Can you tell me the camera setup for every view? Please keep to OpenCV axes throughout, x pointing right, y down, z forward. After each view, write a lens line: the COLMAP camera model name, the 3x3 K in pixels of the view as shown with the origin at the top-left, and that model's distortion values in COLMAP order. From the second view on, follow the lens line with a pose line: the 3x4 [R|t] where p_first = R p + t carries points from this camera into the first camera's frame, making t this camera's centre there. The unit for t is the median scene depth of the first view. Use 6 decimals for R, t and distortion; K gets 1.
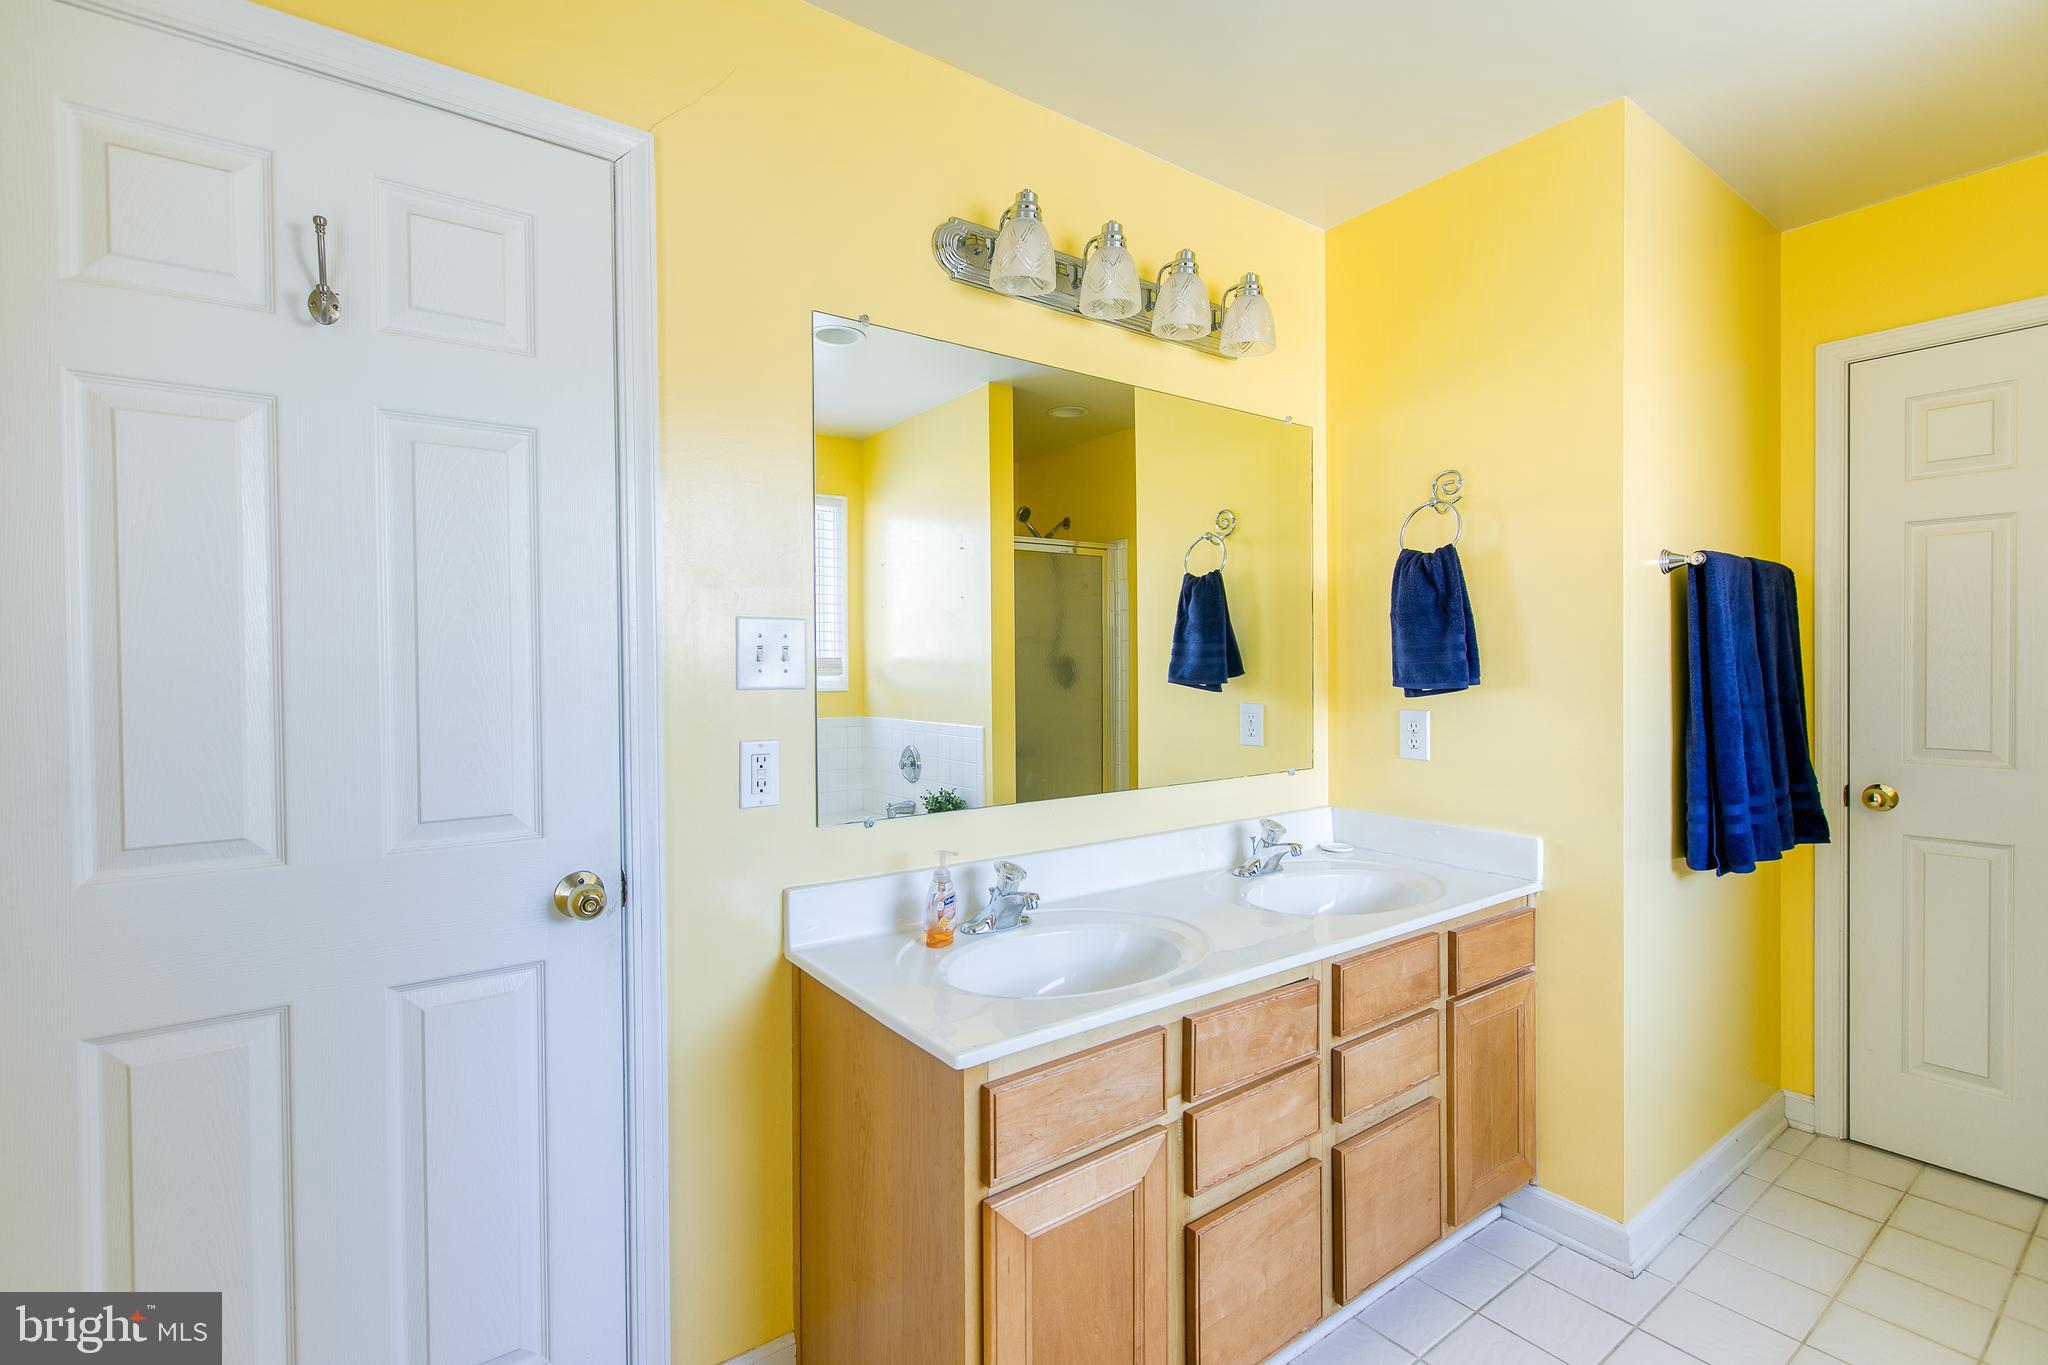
lens RADIAL K [[919.7, 0, 1027.2], [0, 919.7, 676.8], [0, 0, 1]] dist [0.002254, -0.002486]
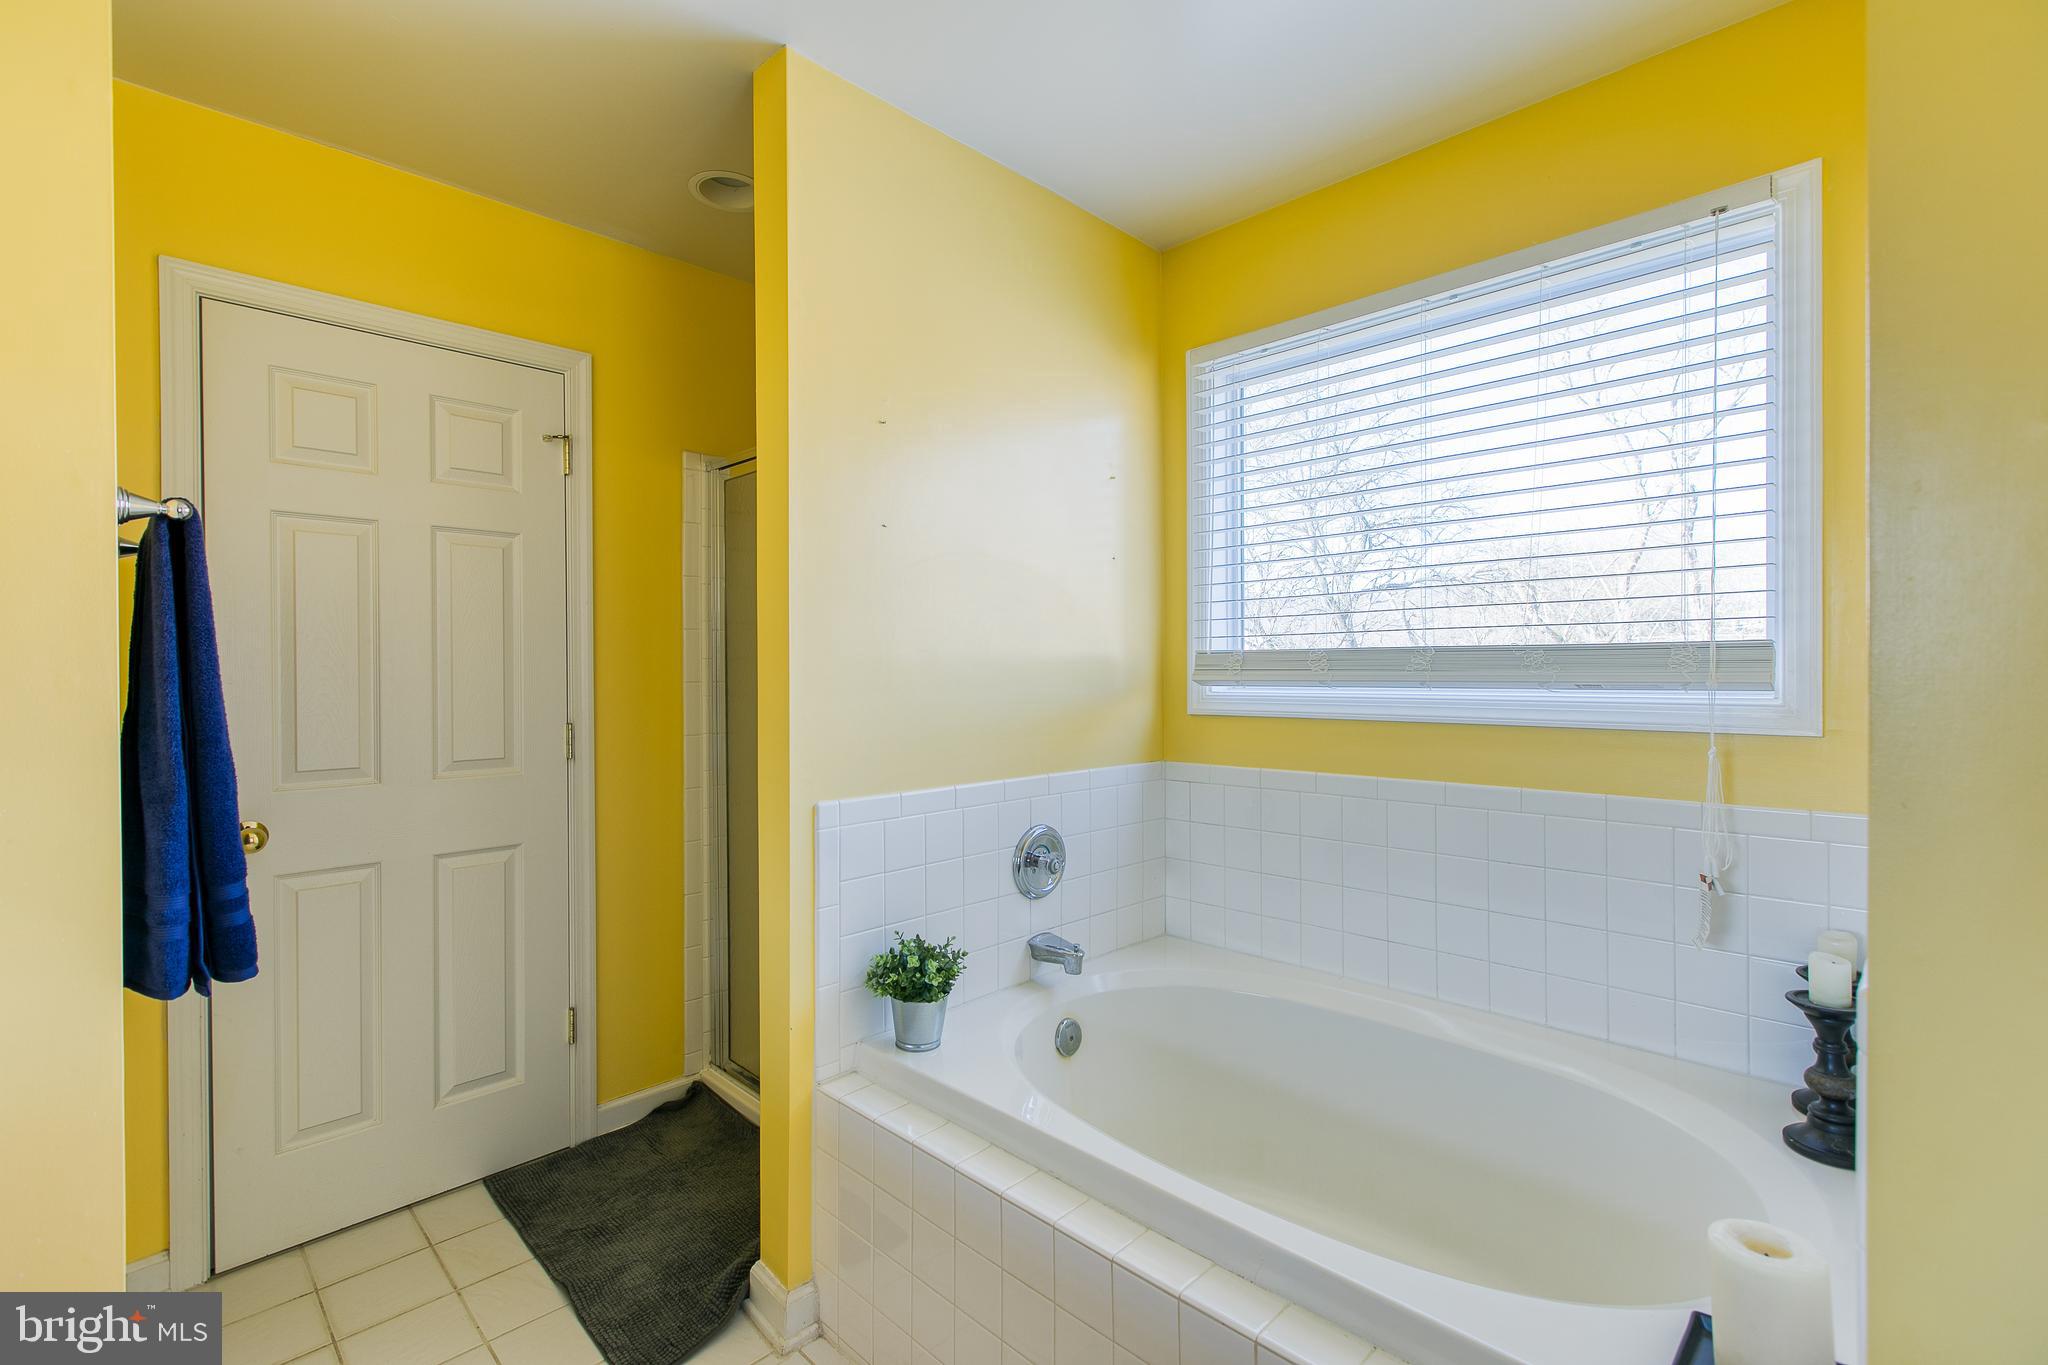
lens RADIAL K [[919.7, 0, 1024.1], [0, 919.7, 675.3], [0, 0, 1]] dist [0.002254, -0.002486]
pose [[-0.138745, 0.000720, 0.990328, 0.011813], [0.015239, 0.999883, 0.001408, -0.005161], [-0.990211, 0.015287, -0.138740, 0.447911]]
